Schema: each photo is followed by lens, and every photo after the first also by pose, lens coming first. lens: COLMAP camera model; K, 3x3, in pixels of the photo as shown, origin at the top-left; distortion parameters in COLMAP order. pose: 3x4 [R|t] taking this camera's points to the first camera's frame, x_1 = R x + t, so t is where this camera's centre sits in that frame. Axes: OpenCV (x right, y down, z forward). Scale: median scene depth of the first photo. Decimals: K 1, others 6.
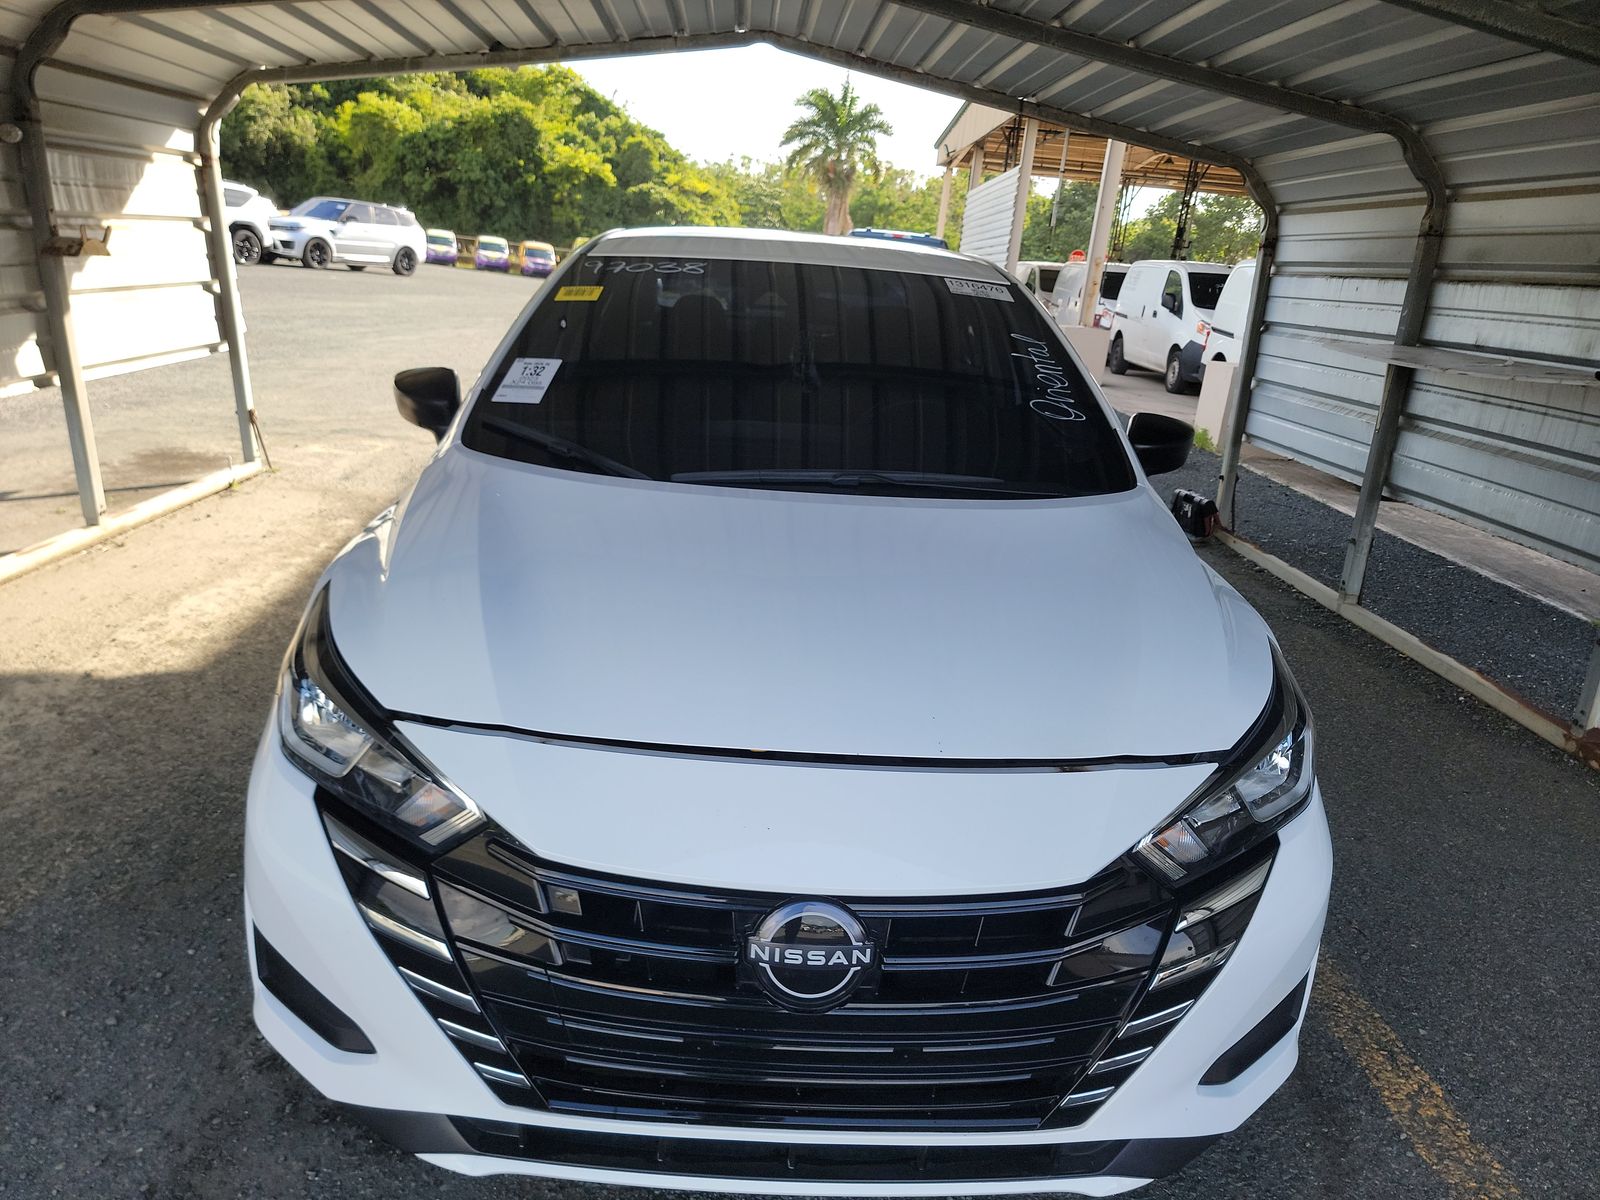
lens RADIAL K [[1107.9, 0, 795.8], [0, 1107.9, 630.8], [0, 0, 1]] dist [0.061084, -0.047930]
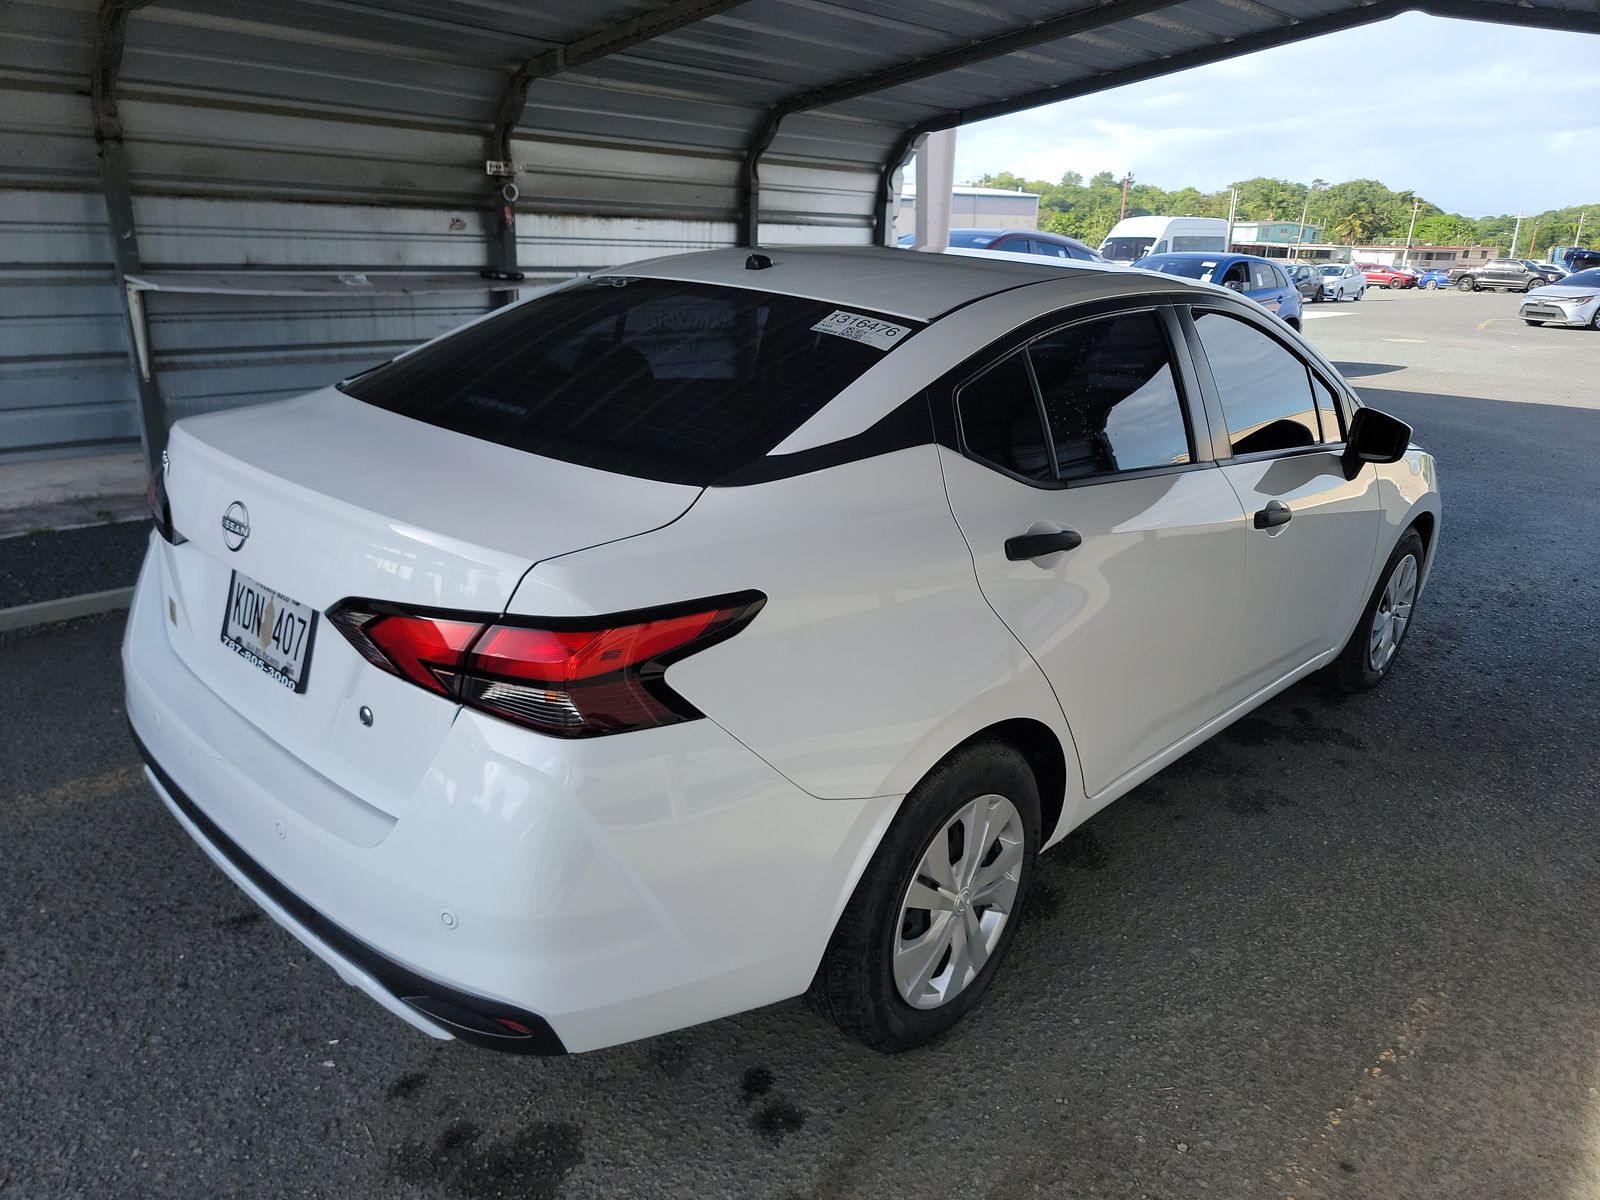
lens RADIAL K [[1107.9, 0, 788.6], [0, 1107.9, 598.9], [0, 0, 1]] dist [0.061084, -0.047930]
pose [[-0.704409, -0.328512, 0.629196, -0.423761], [0.129864, 0.811837, 0.569259, -0.504466], [-0.697813, 0.482701, -0.529204, 1.312352]]
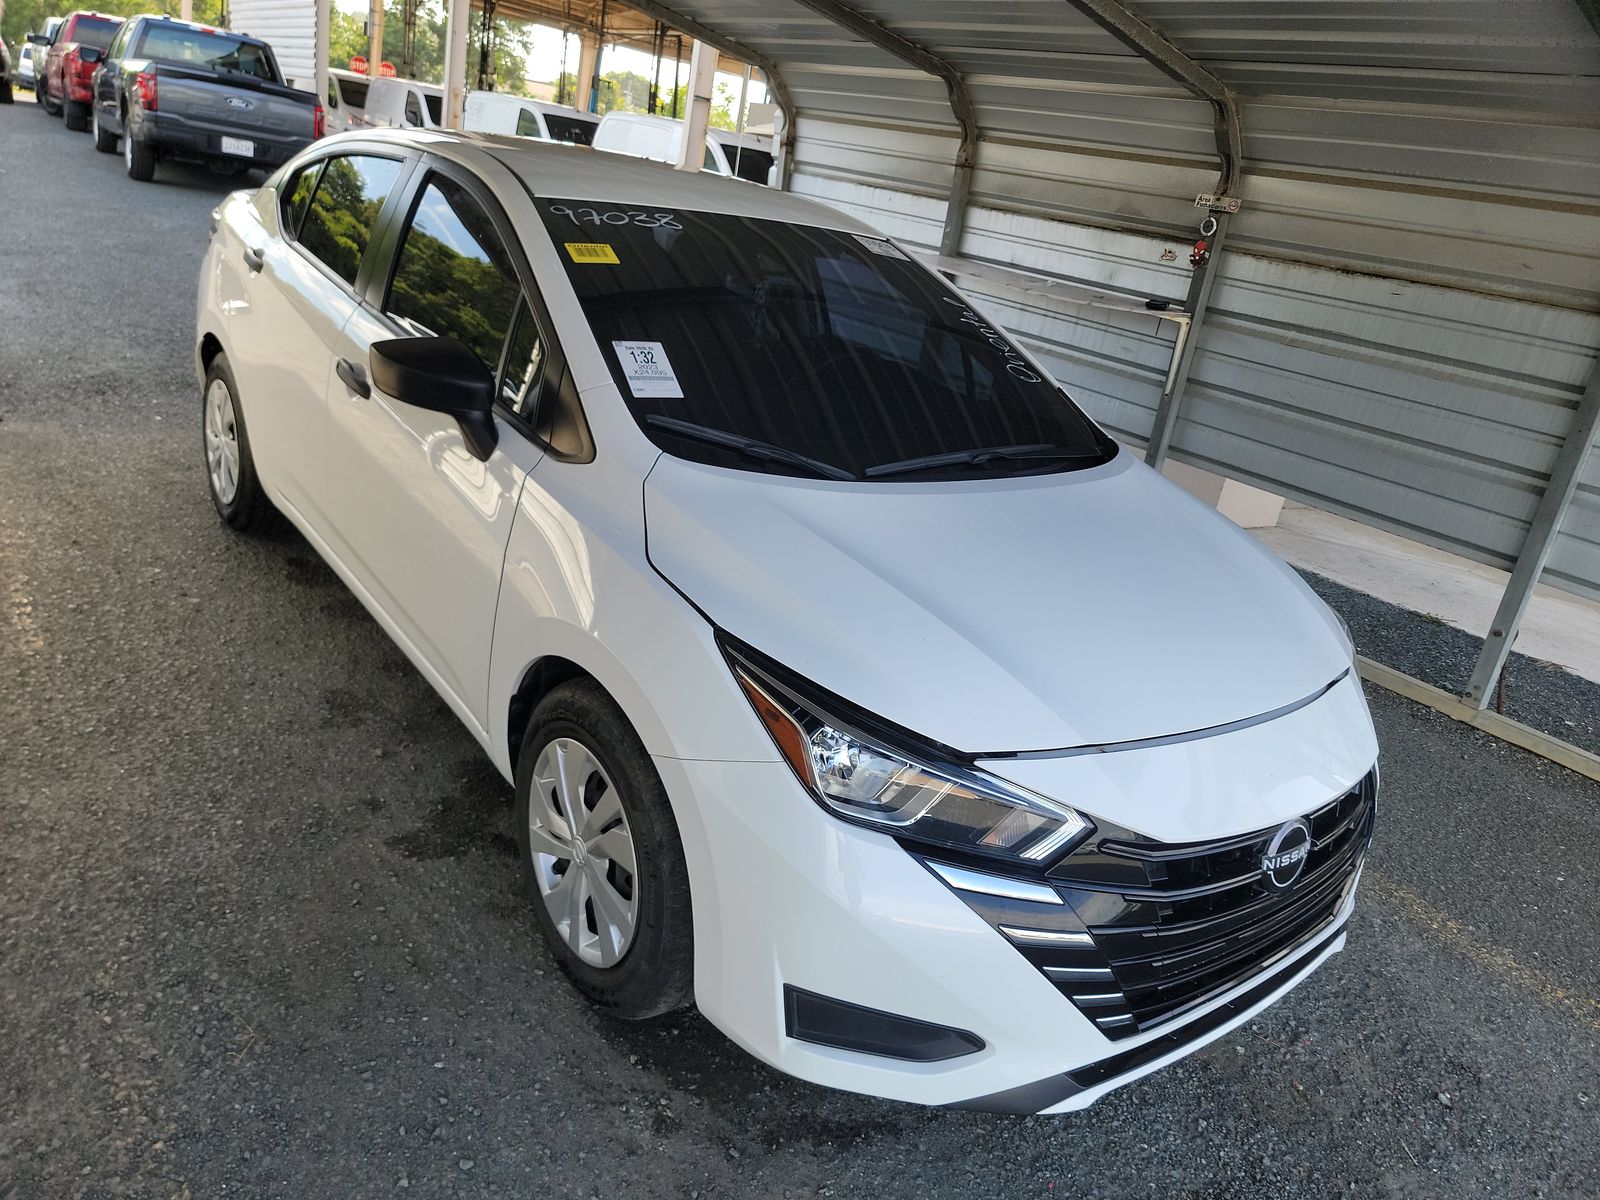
lens RADIAL K [[1107.9, 0, 808.4], [0, 1107.9, 609.6], [0, 0, 1]] dist [0.061084, -0.047930]
pose [[0.802251, -0.165303, 0.573645, -0.376956], [0.087756, 0.983116, 0.160569, -0.088153], [-0.590502, -0.078476, 0.803212, 0.080596]]
